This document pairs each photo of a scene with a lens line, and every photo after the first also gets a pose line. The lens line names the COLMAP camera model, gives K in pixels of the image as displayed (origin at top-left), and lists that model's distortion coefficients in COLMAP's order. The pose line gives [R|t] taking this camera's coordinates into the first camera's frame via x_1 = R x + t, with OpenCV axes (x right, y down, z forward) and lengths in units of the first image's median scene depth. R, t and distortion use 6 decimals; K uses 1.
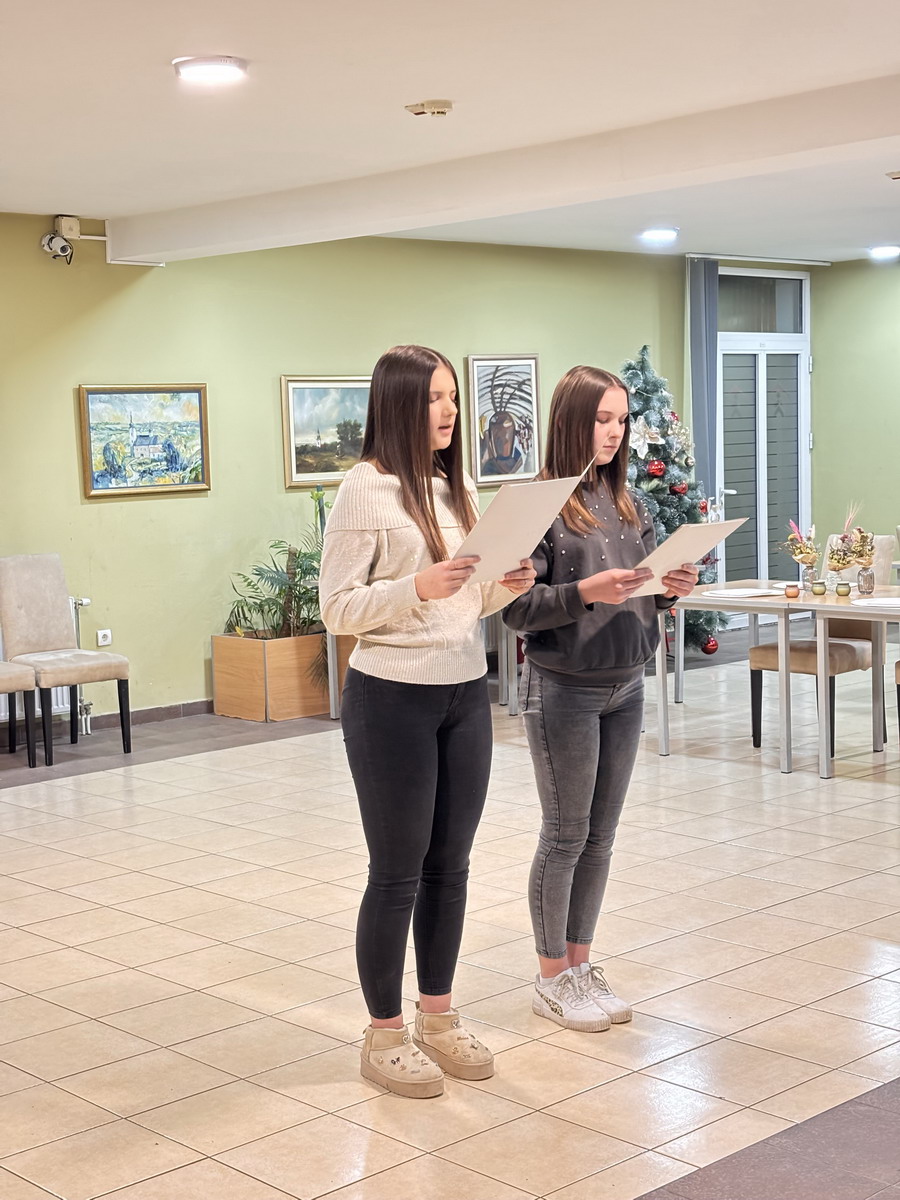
lens RADIAL K [[1814.0, 0, 472.2], [0, 1814.0, 638.8], [0, 0, 1]] dist [0.070339, 0.000000]
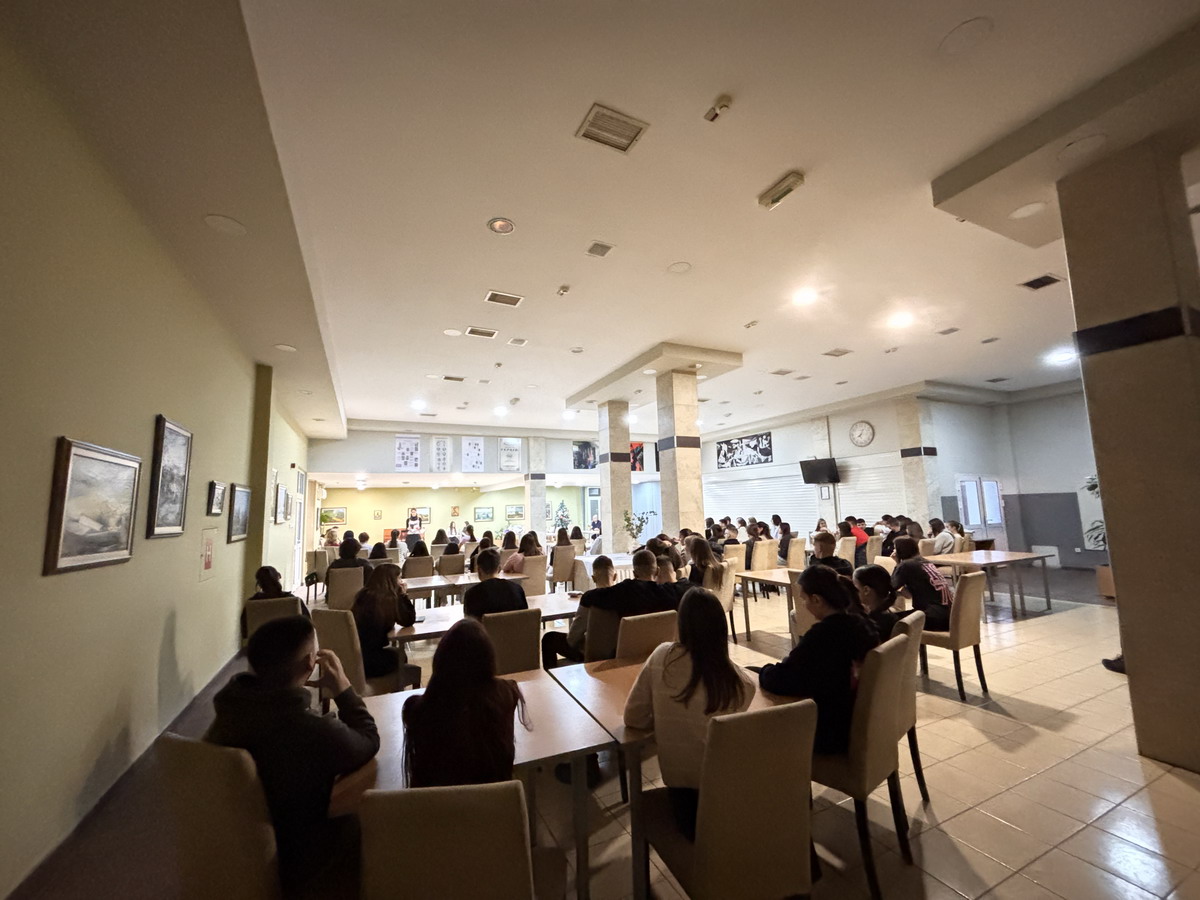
lens RADIAL K [[481.0, 0, 600.3], [0, 481.0, 451.5], [0, 0, 1]] dist [0.000974, 0.000210]
pose [[0.952904, -0.035802, -0.301152, 0.928448], [-0.033004, 0.974868, -0.220325, 0.066785], [0.301471, 0.219888, 0.927774, -0.825478]]
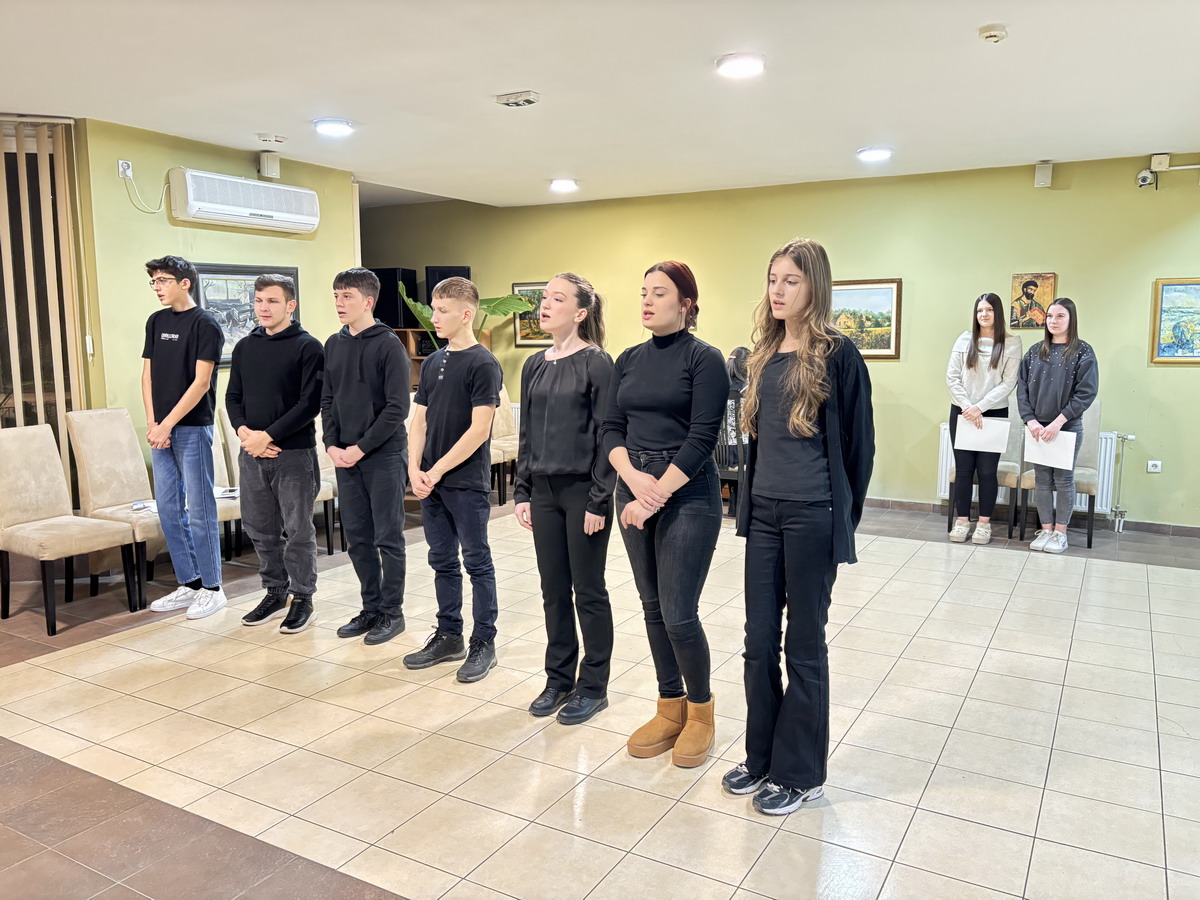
lens RADIAL K [[907.1, 0, 600.2], [0, 907.1, 451.3], [0, 0, 1]] dist [0.003758, -0.006960]
pose [[0.279085, 0.152254, -0.948119, 0.317851], [-0.114803, 0.985559, 0.124473, -0.048107], [0.953379, 0.074108, 0.292534, 0.405669]]
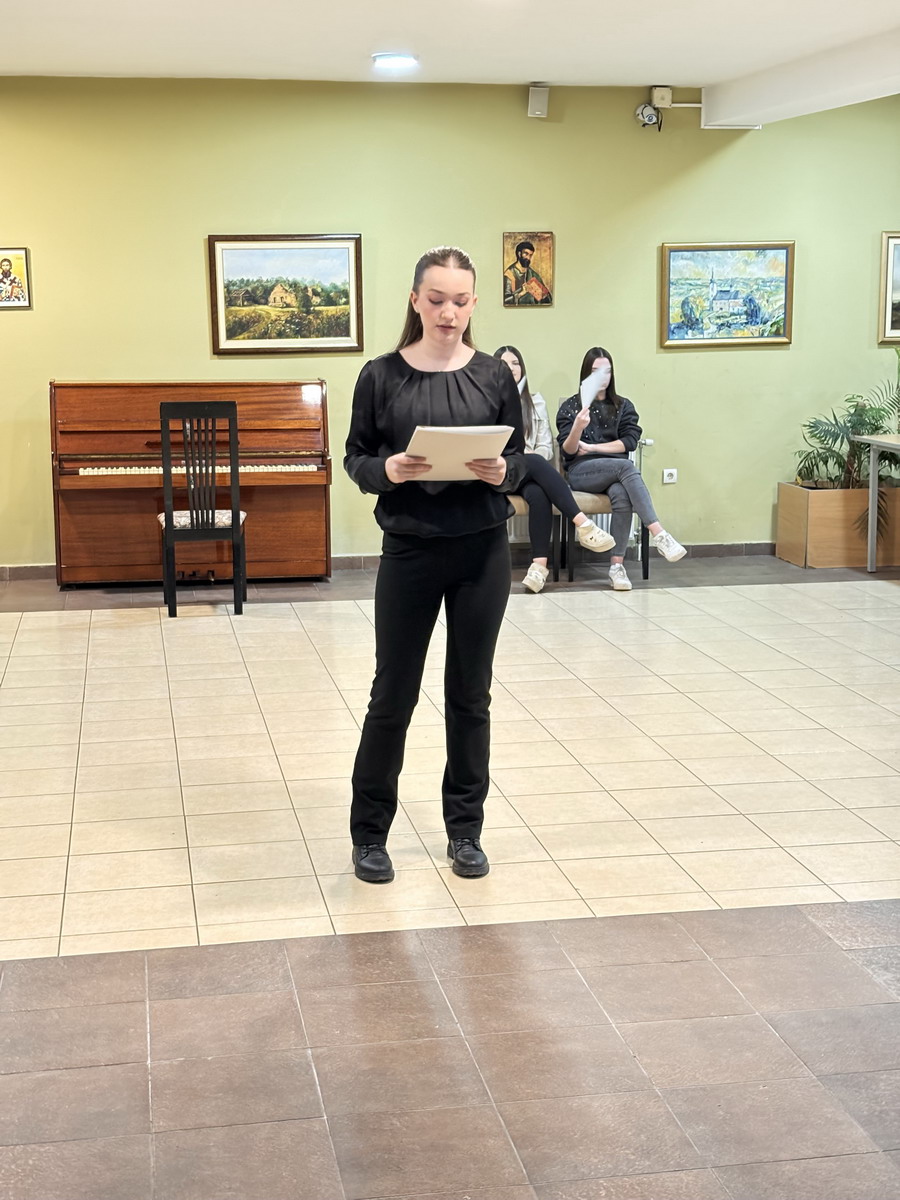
lens RADIAL K [[1814.0, 0, 425.3], [0, 1814.0, 632.6], [0, 0, 1]] dist [0.070339, 0.000000]
pose [[0.829851, 0.122550, -0.544361, 0.283103], [-0.078022, 0.991484, 0.104269, -0.009807], [0.552503, -0.044056, 0.832346, -0.002291]]
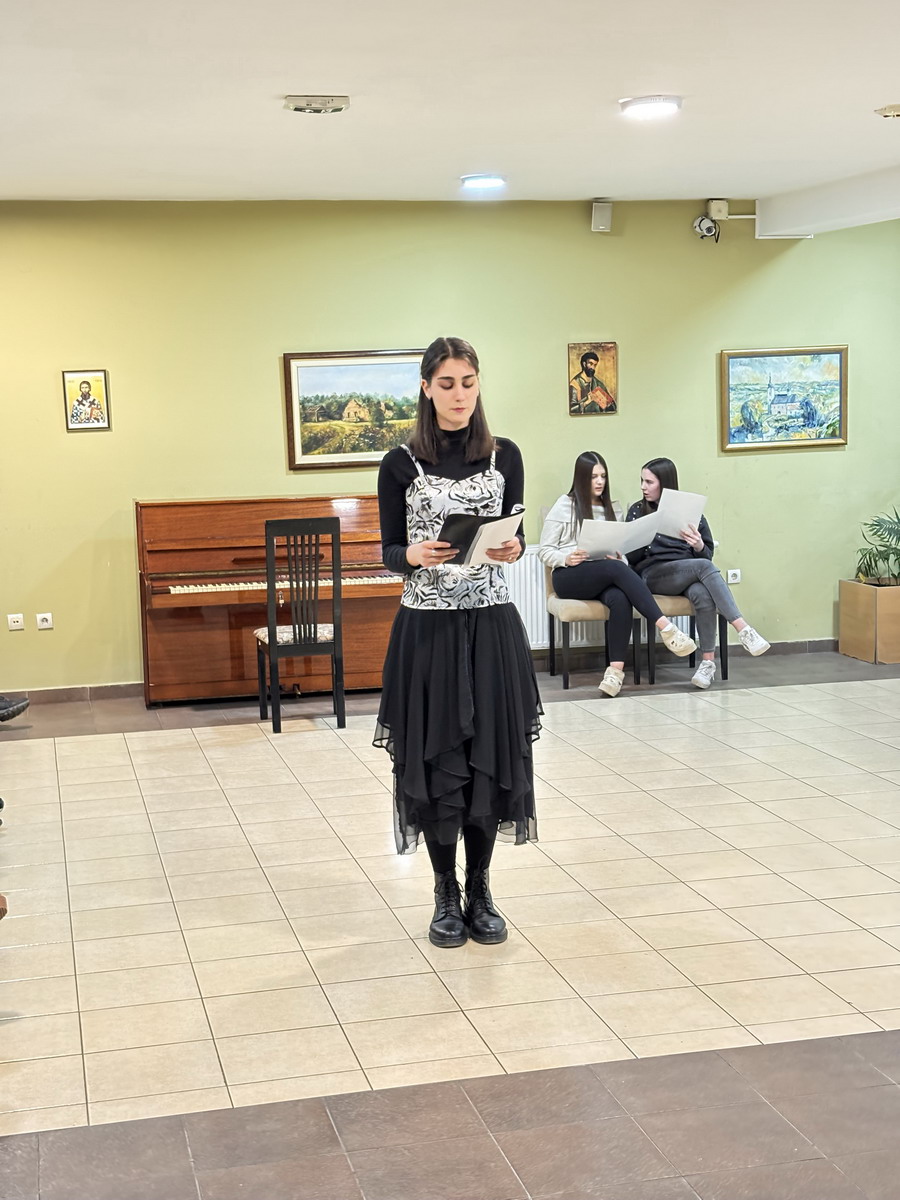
lens RADIAL K [[1814.0, 0, 410.9], [0, 1814.0, 638.5], [0, 0, 1]] dist [0.070339, 0.000000]
pose [[0.855599, 0.071548, -0.512672, 0.201549], [-0.051689, 0.997260, 0.052913, -0.011560], [0.515053, -0.018772, 0.856953, -0.059179]]
